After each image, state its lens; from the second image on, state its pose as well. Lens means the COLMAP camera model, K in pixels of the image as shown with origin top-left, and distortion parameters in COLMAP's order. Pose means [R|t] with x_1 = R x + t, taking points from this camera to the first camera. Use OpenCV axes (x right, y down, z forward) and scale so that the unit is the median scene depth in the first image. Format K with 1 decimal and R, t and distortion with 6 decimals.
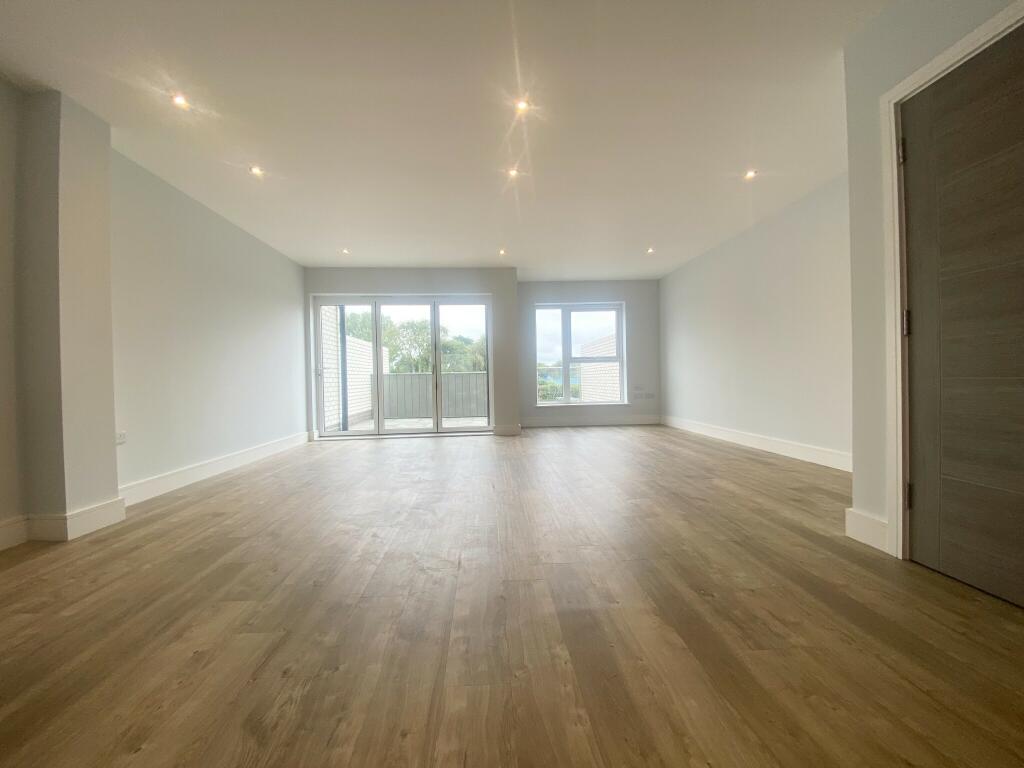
lens RADIAL K [[416.2, 0, 512.0], [0, 416.2, 384.0], [0, 0, 1]] dist [-0.010576, -0.000091]
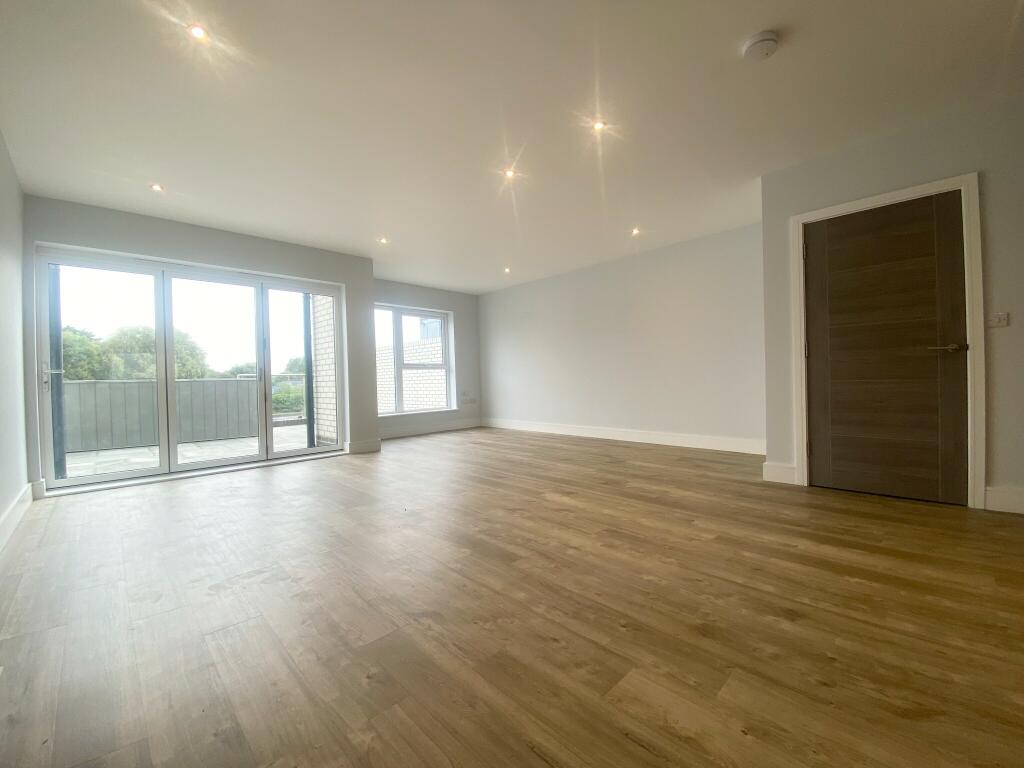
lens RADIAL K [[413.5, 0, 512.0], [0, 413.5, 384.0], [0, 0, 1]] dist [0.018820, -0.017922]
pose [[0.757263, -0.006294, 0.653080, -0.568367], [0.018830, 0.999748, -0.012200, -0.001971], [-0.652838, 0.021536, 0.757191, 0.239880]]
